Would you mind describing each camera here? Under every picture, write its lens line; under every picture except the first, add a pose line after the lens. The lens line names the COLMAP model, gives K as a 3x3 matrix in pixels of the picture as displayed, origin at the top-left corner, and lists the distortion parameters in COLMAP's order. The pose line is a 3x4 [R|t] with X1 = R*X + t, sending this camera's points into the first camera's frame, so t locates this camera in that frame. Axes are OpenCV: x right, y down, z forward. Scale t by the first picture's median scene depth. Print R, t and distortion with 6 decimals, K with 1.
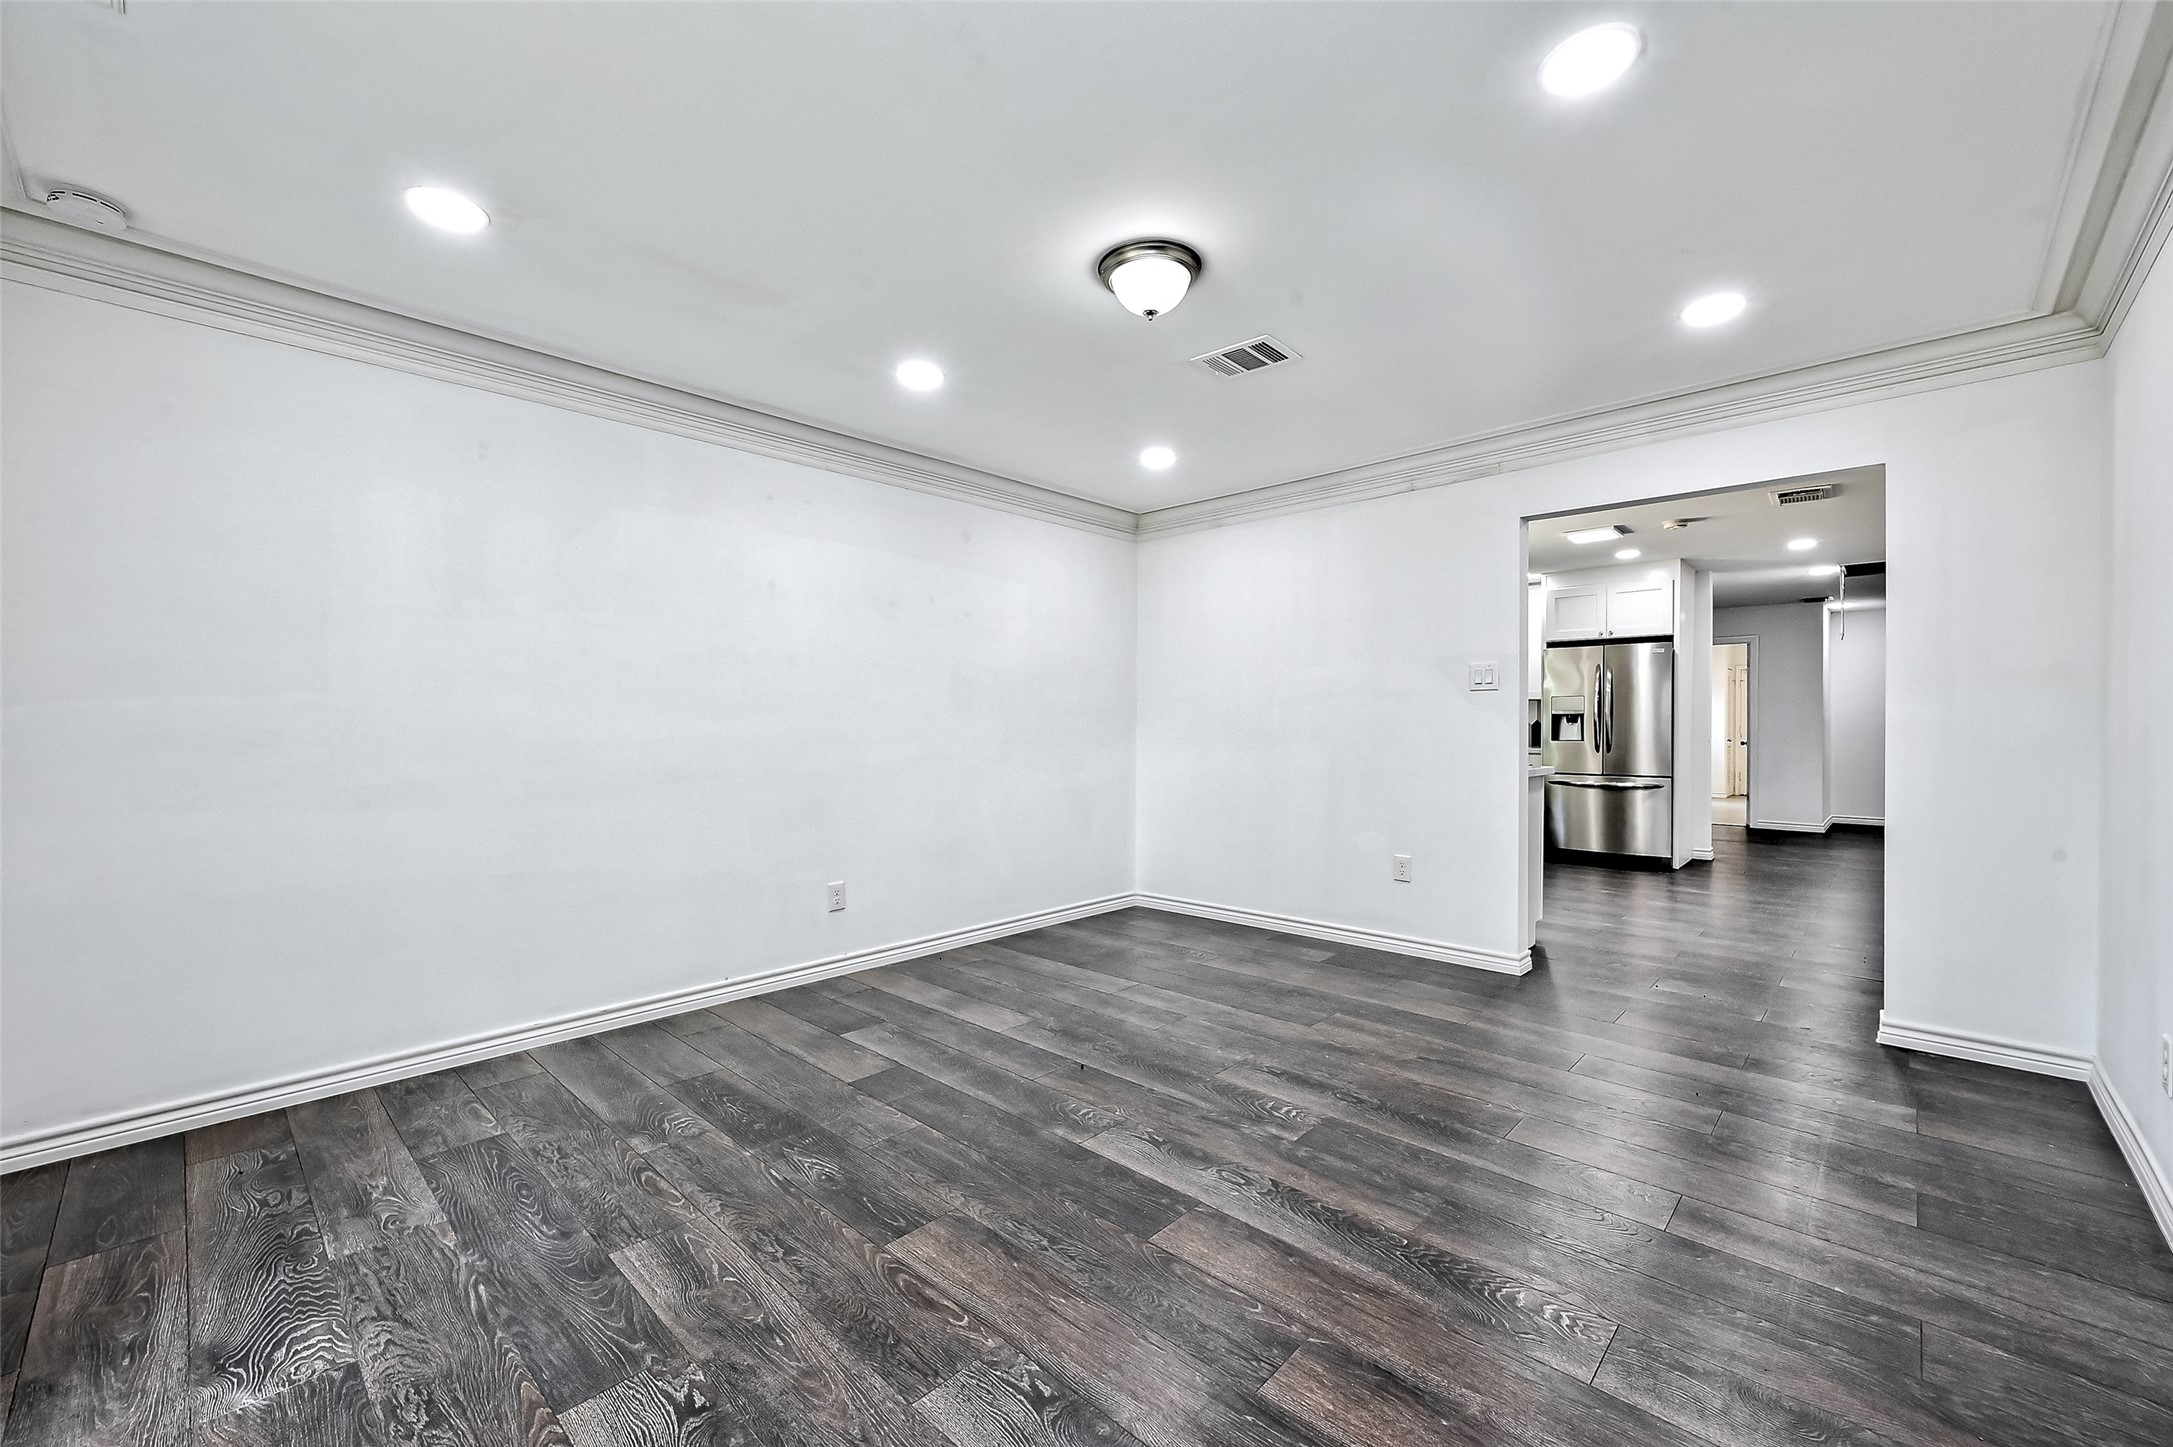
lens RADIAL K [[865.9, 0, 1086.2], [0, 865.9, 720.1], [0, 0, 1]] dist [-0.002125, 0.000727]
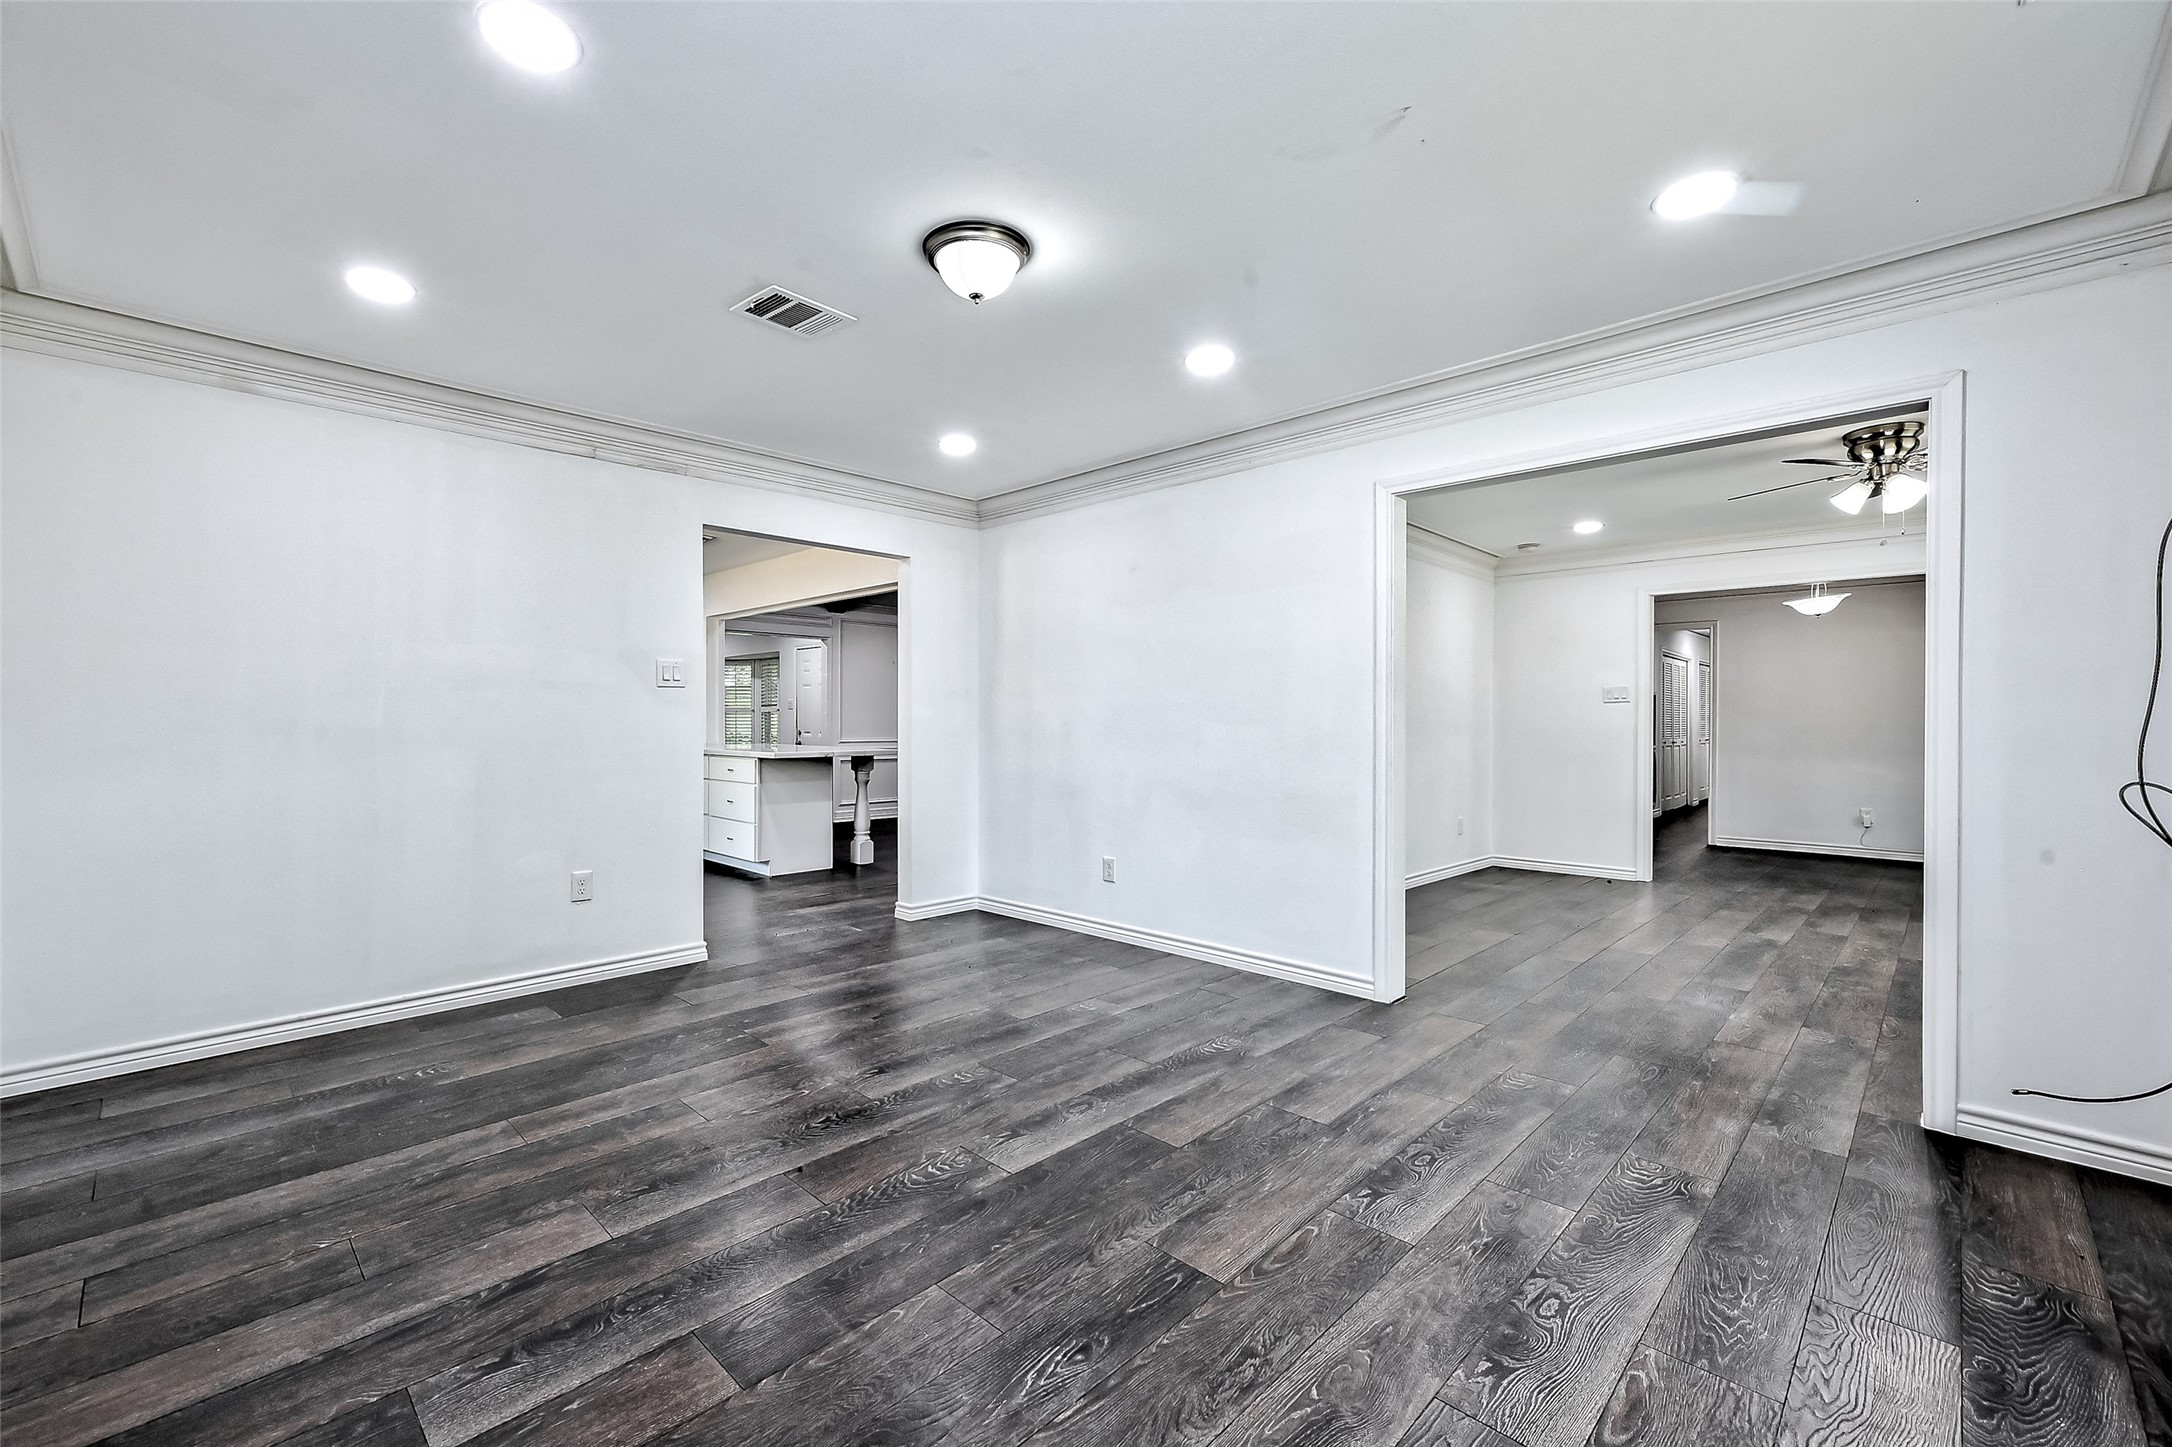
lens RADIAL K [[865.5, 0, 1072.5], [0, 865.5, 723.6], [0, 0, 1]] dist [-0.002125, 0.000727]
pose [[0.040767, -0.004732, 0.999157, -0.915664], [-0.003075, 0.999983, 0.004861, 0.001608], [-0.999164, -0.003270, 0.040751, 0.882615]]
